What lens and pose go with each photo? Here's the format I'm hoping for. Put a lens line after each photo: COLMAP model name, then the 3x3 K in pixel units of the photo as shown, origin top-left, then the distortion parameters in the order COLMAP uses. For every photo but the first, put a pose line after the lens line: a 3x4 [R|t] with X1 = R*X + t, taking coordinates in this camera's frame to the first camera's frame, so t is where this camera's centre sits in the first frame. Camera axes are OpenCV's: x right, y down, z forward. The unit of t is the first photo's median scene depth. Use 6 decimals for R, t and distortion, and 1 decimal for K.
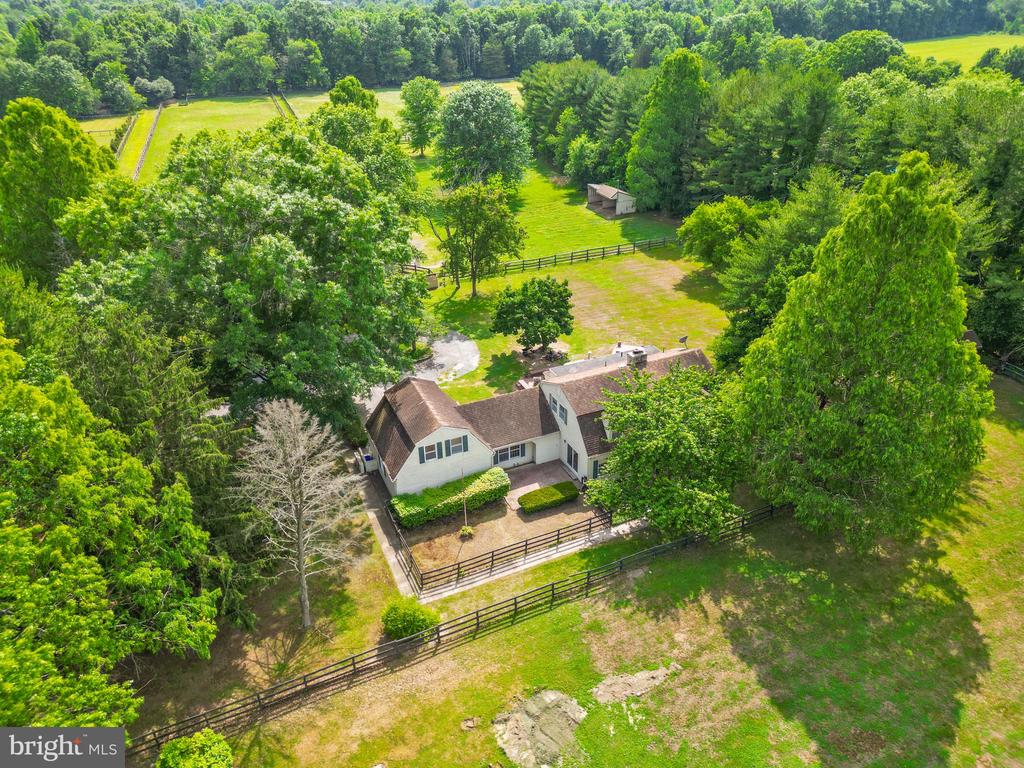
lens RADIAL K [[707.1, 0, 511.8], [0, 707.1, 384.2], [0, 0, 1]] dist [0.051512, -0.038108]
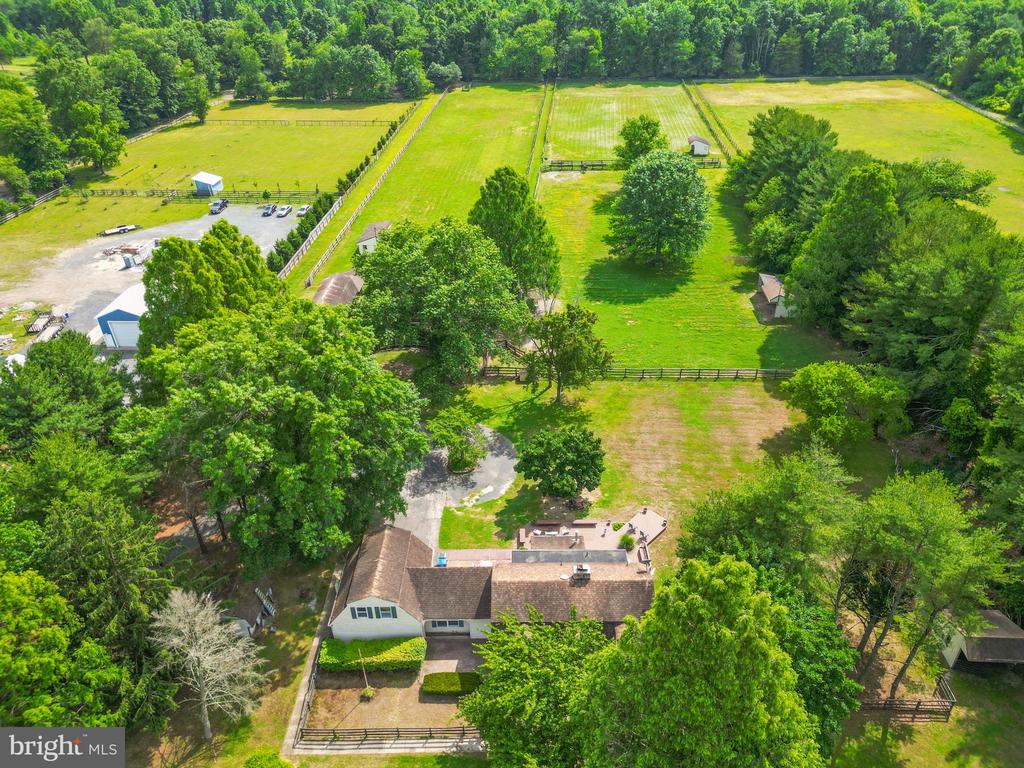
lens RADIAL K [[707.1, 0, 508.0], [0, 707.1, 385.7], [0, 0, 1]] dist [0.051512, -0.038108]
pose [[0.908421, 0.229592, -0.349371, 0.084695], [-0.203618, 0.972864, 0.109886, -0.088152], [0.365119, -0.028684, 0.930519, 0.003580]]
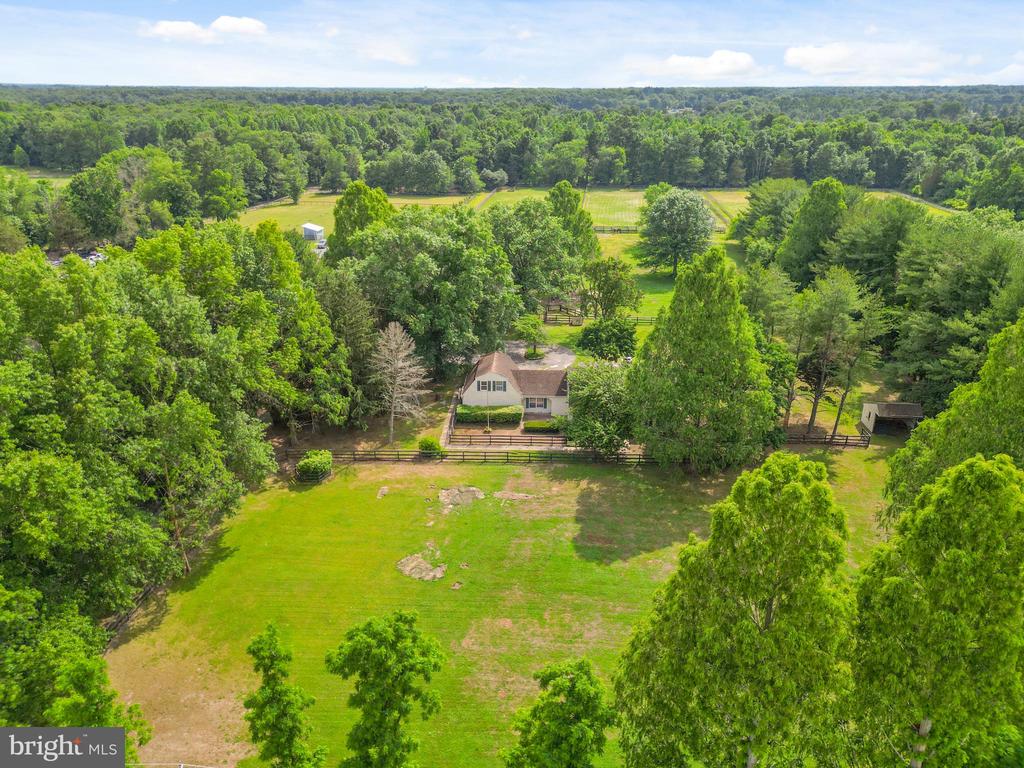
lens RADIAL K [[707.1, 0, 514.6], [0, 707.1, 388.5], [0, 0, 1]] dist [0.051512, -0.038108]
pose [[0.896439, 0.189753, -0.400489, 0.134215], [-0.234355, 0.969976, -0.064993, 0.040347], [0.376132, 0.152119, 0.913994, -0.120009]]
